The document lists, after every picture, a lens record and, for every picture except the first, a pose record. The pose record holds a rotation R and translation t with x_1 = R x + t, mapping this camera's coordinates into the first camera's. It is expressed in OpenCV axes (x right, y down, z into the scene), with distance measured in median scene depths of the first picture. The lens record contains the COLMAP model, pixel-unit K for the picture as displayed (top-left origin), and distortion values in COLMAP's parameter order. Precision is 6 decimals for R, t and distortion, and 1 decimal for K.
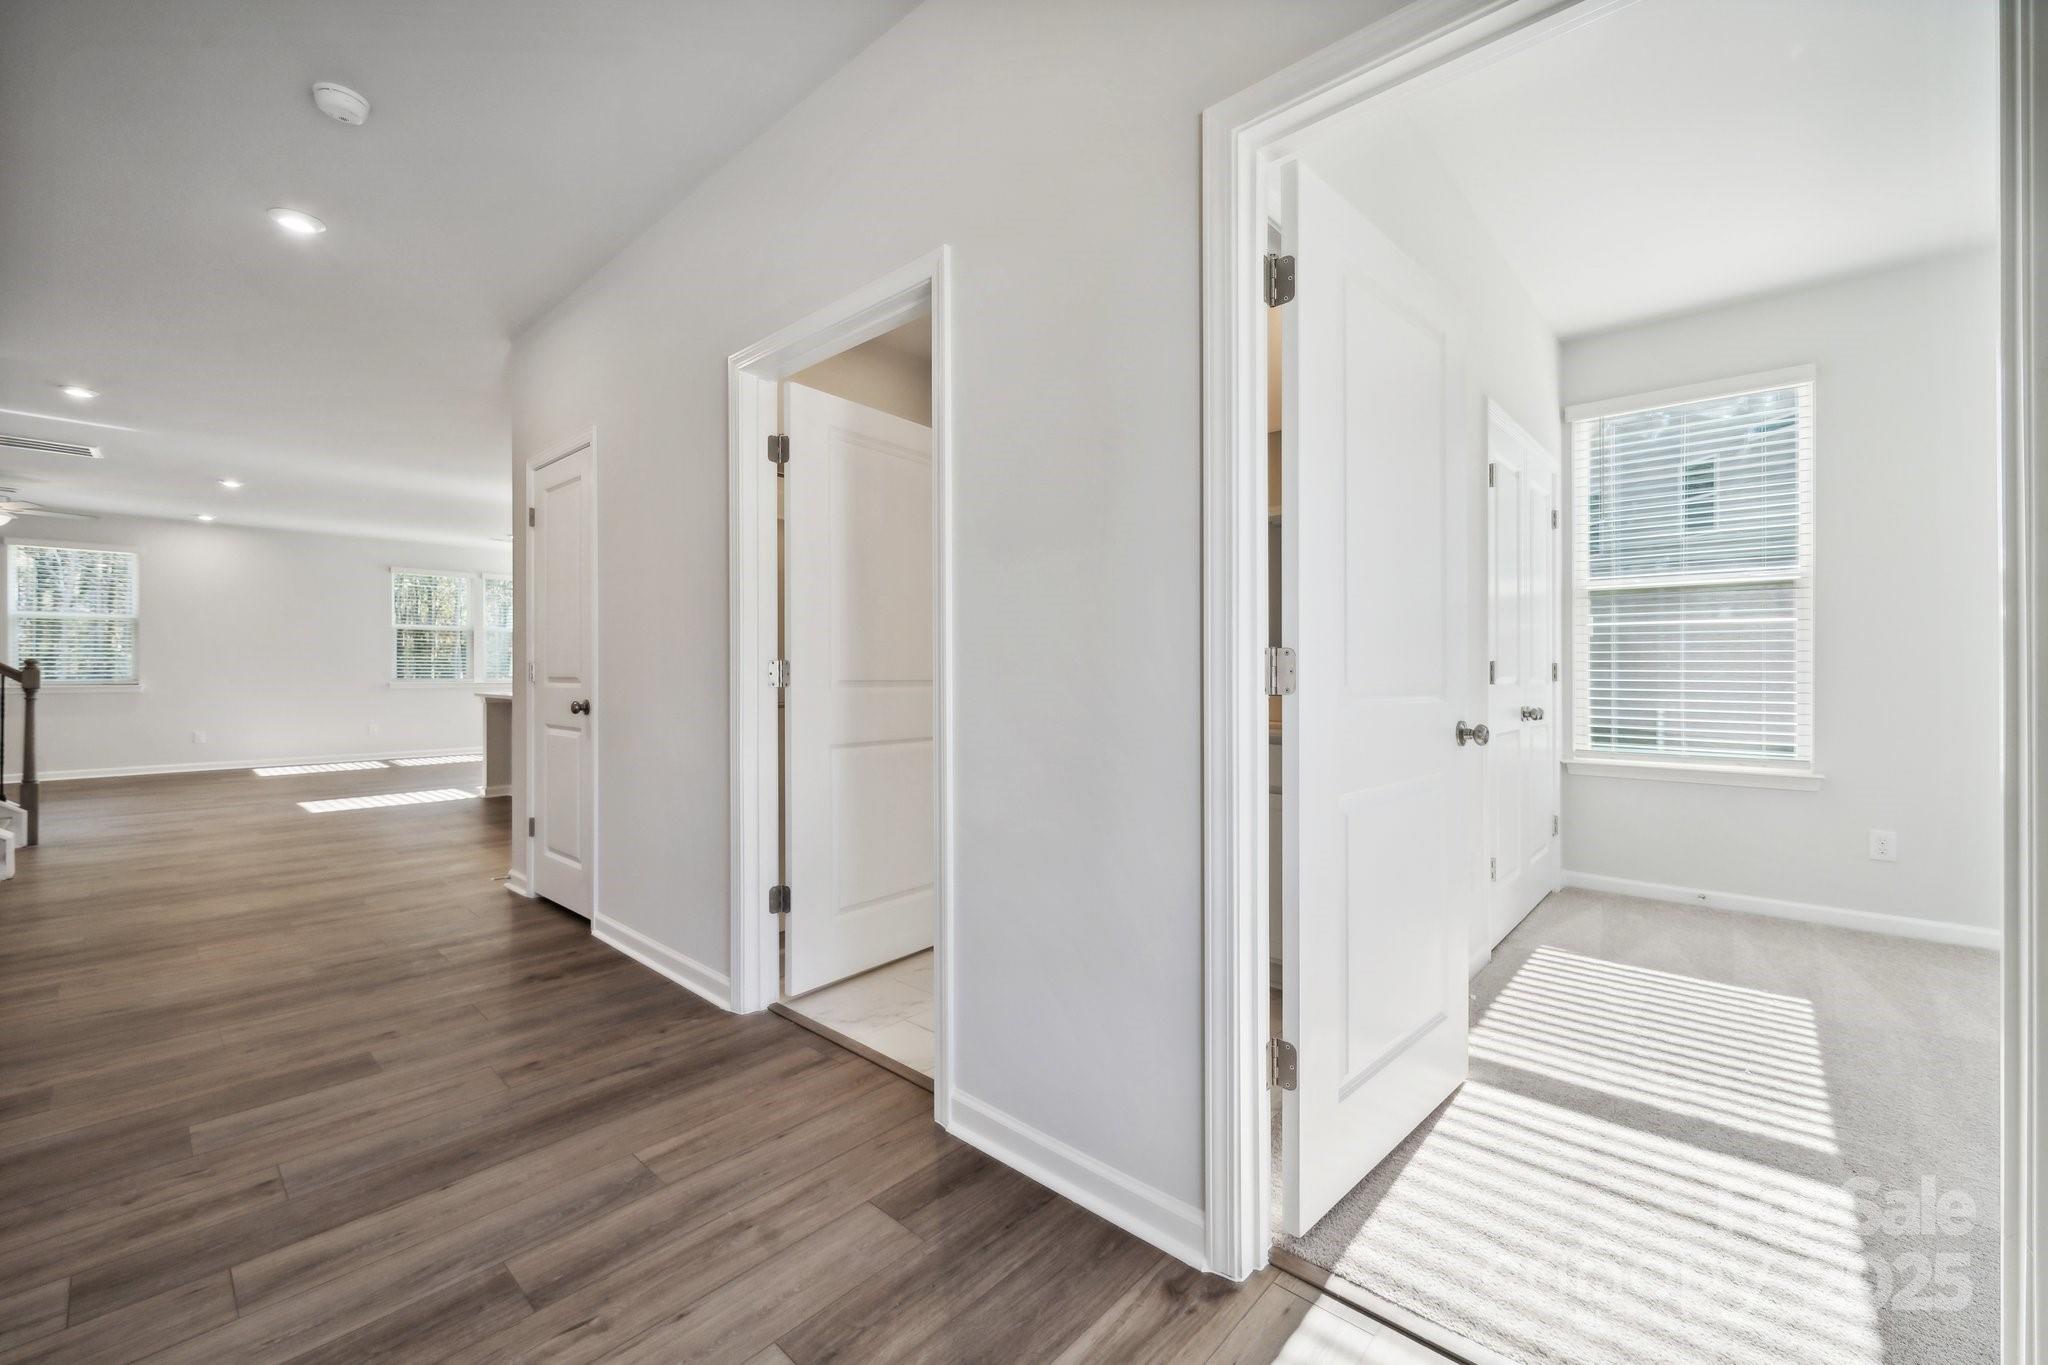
lens RADIAL K [[831.3, 0, 1017.8], [0, 831.3, 674.2], [0, 0, 1]] dist [-0.000530, 0.000658]
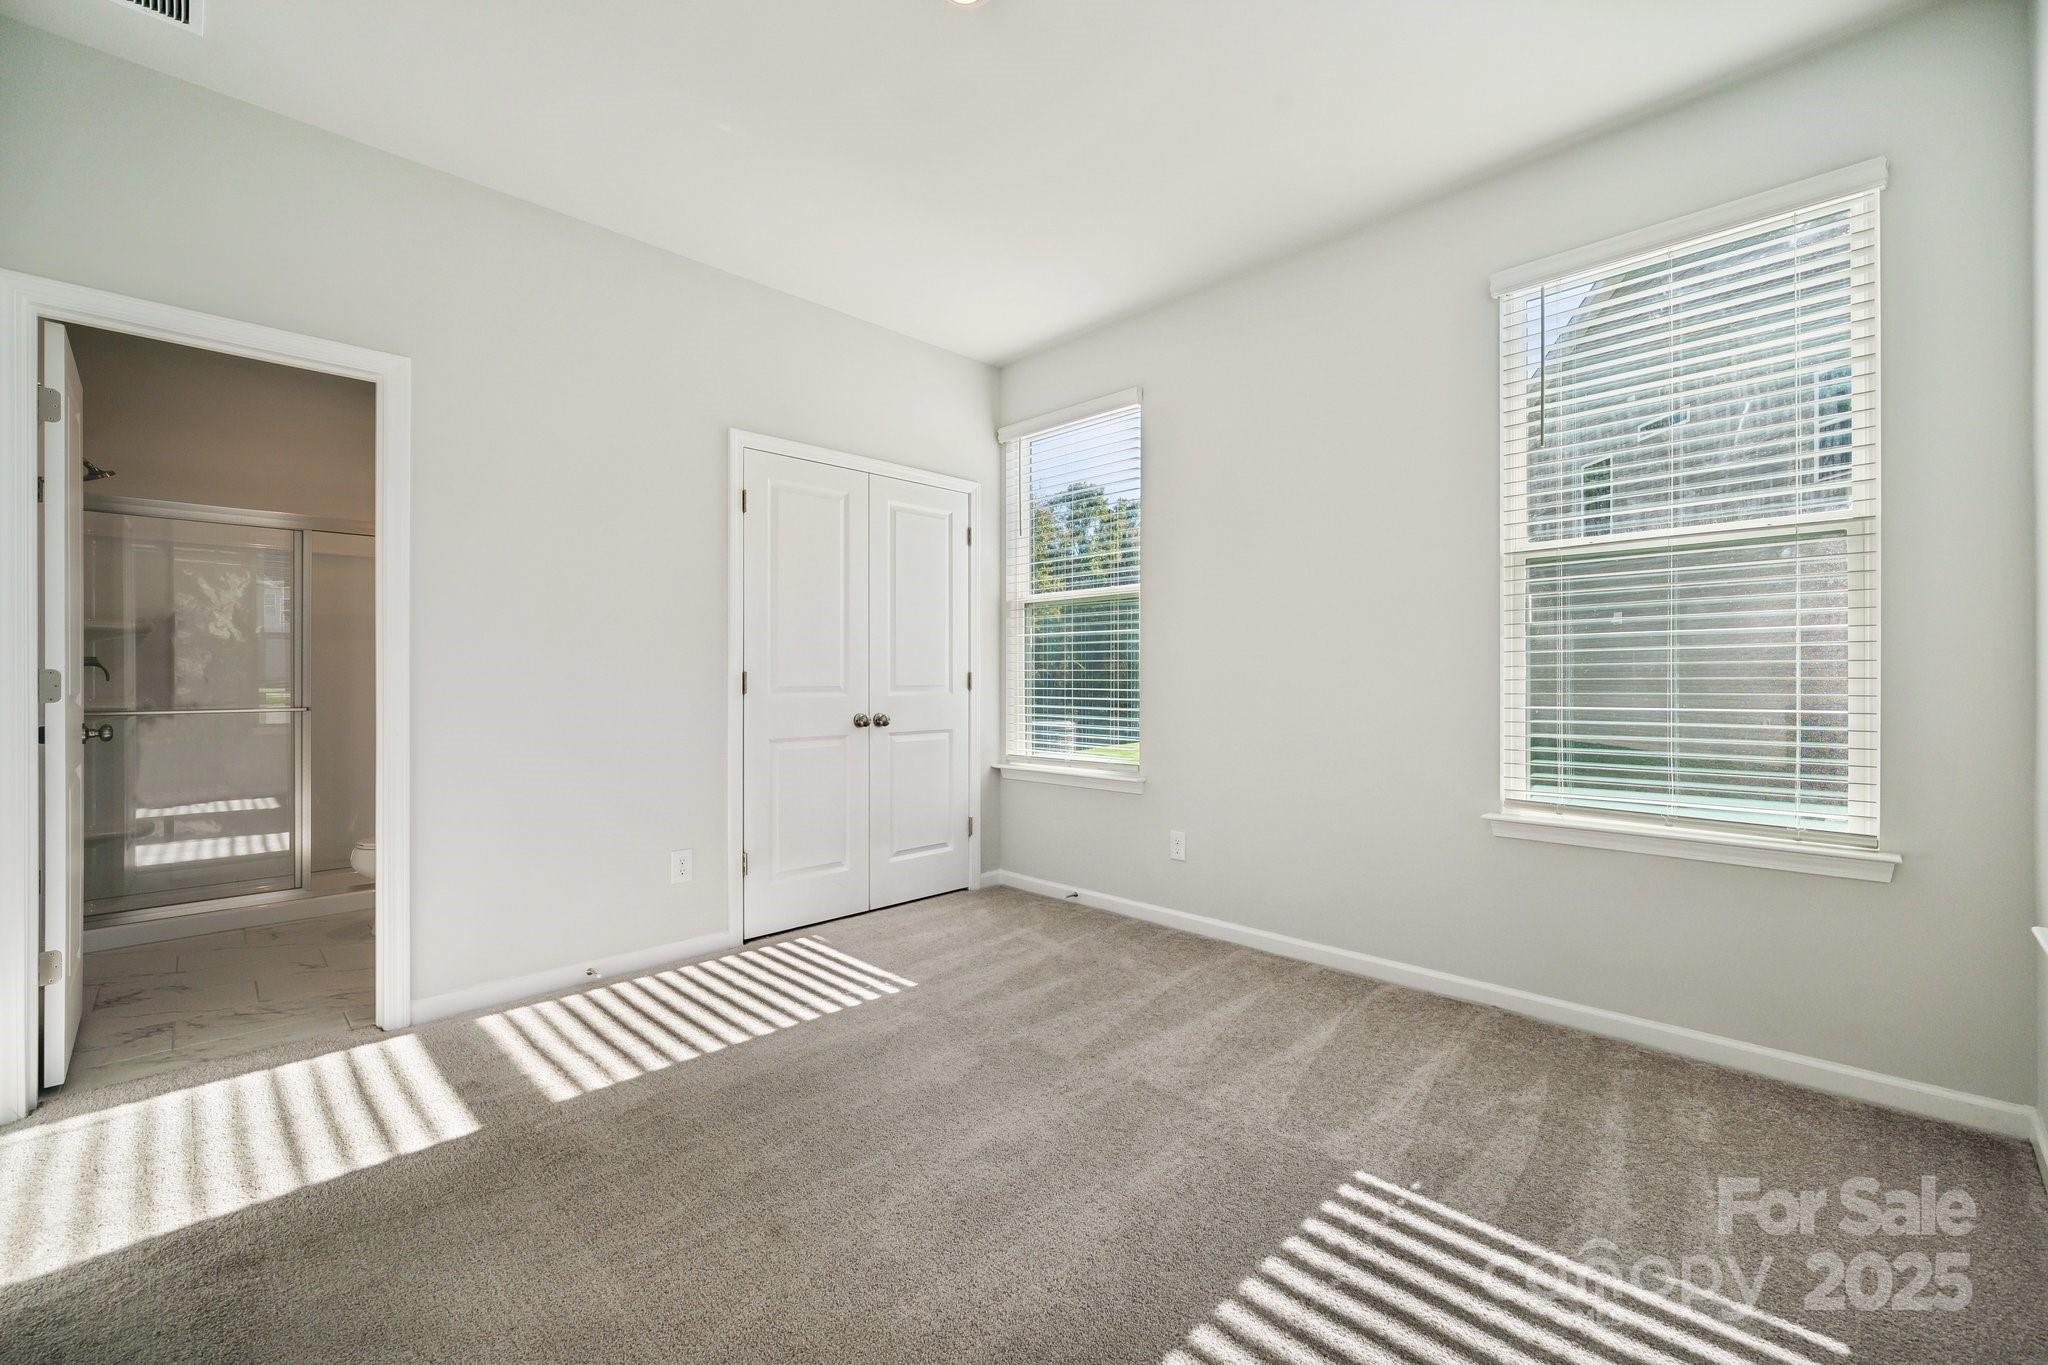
lens RADIAL K [[831.3, 0, 1032.2], [0, 831.3, 689.0], [0, 0, 1]] dist [-0.000530, 0.000658]
pose [[0.998910, -0.001863, -0.046638, 0.847527], [0.002058, 0.999989, 0.004116, 0.003733], [0.046630, -0.004207, 0.998903, -0.049979]]
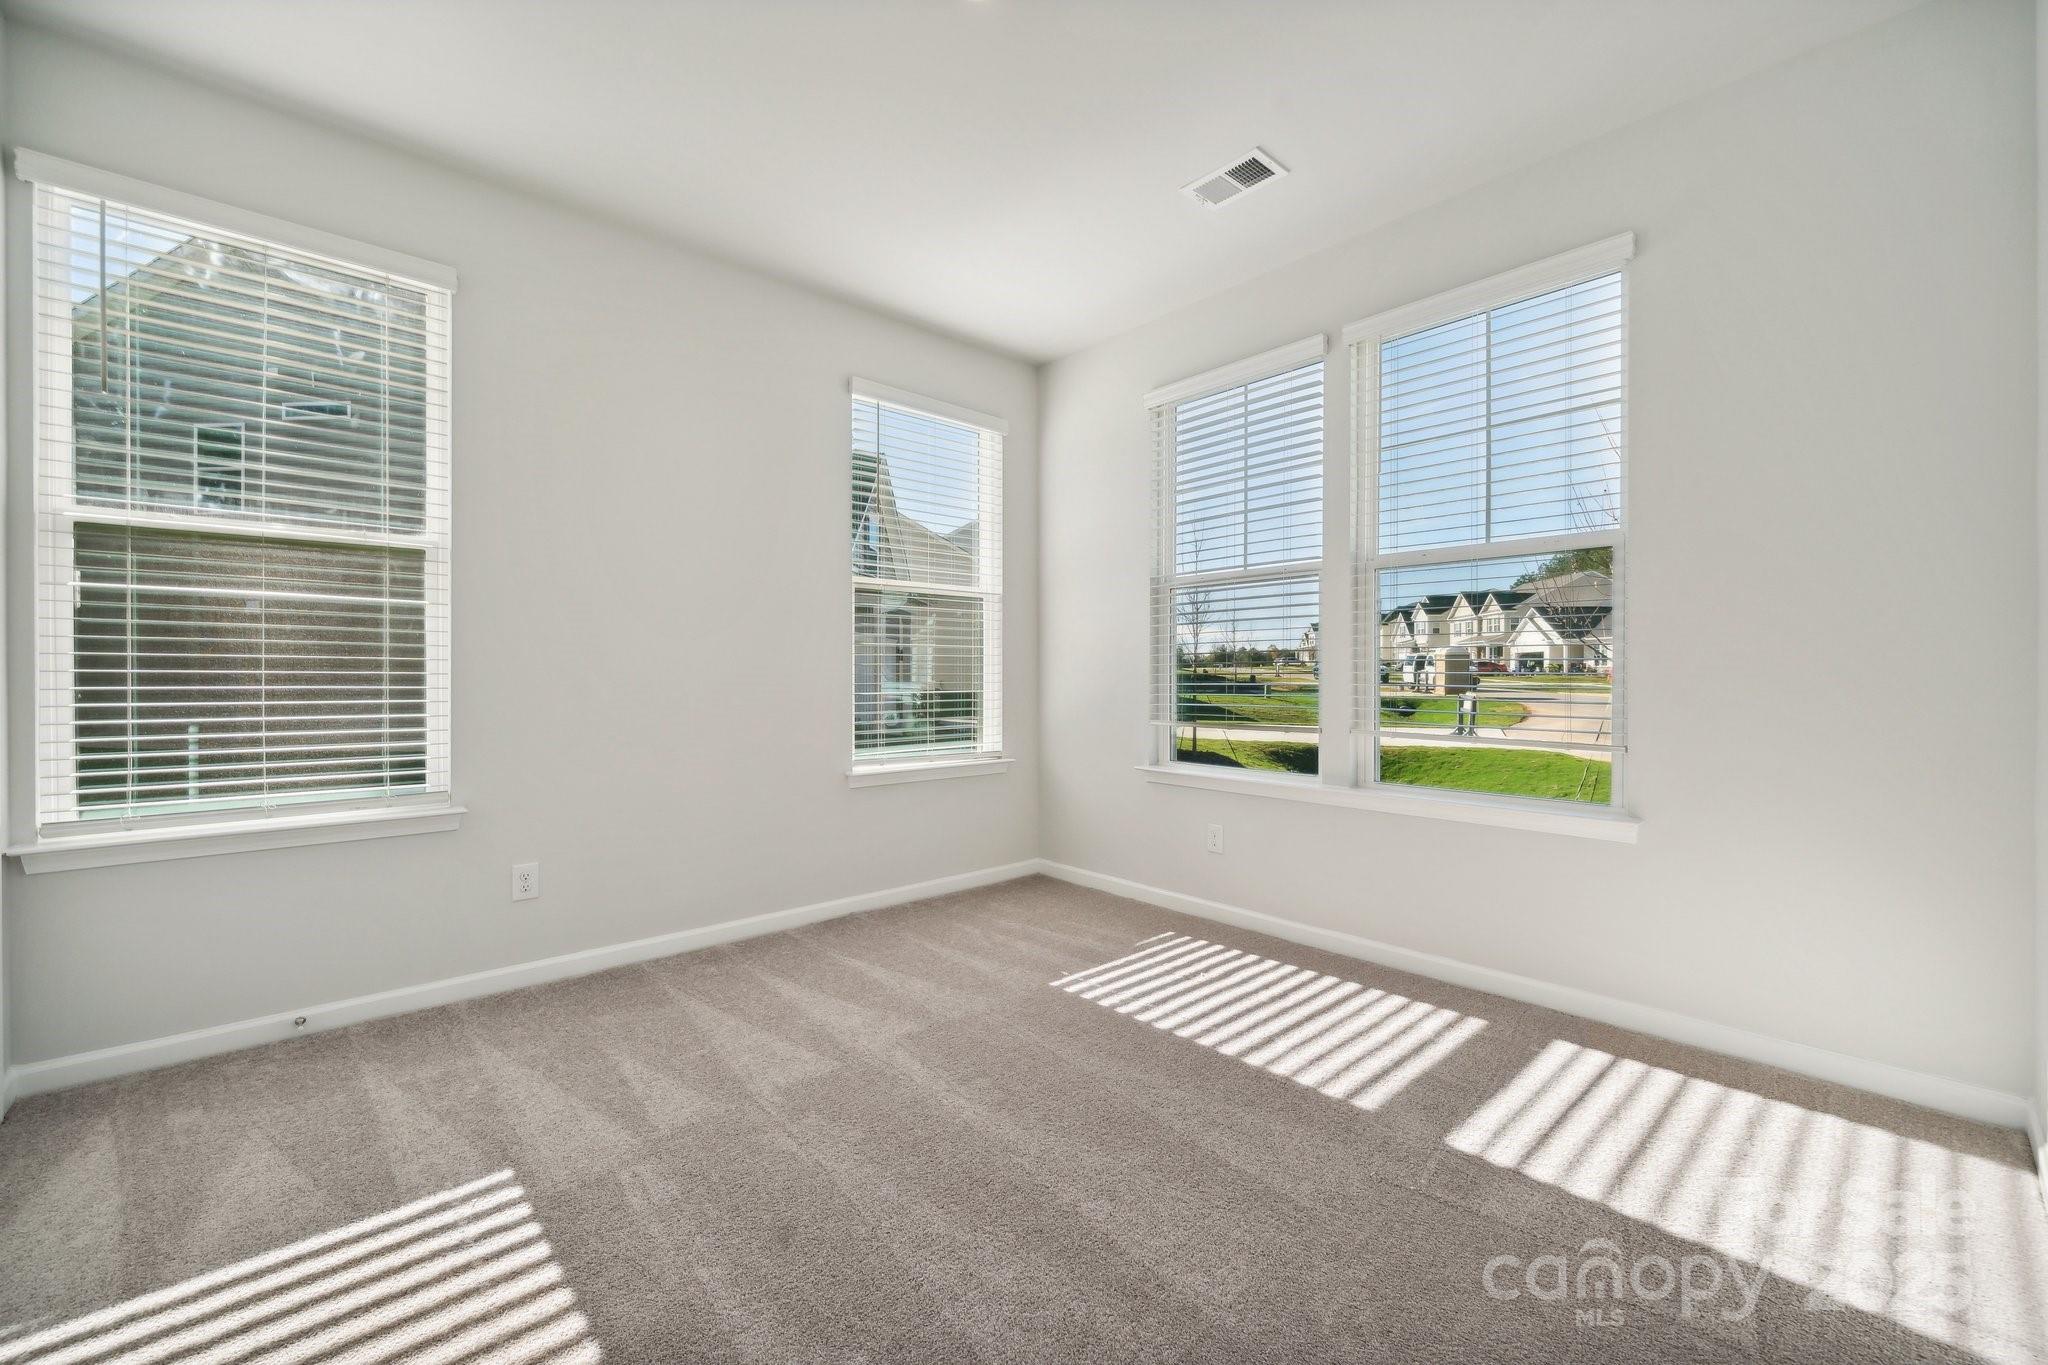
lens RADIAL K [[831.3, 0, 1058.5], [0, 831.3, 677.0], [0, 0, 1]] dist [-0.000530, 0.000658]
pose [[0.083260, -0.013432, 0.996437, 0.239571], [-0.003097, 0.999901, 0.013737, -0.011532], [-0.996523, -0.004230, 0.083210, 0.372335]]
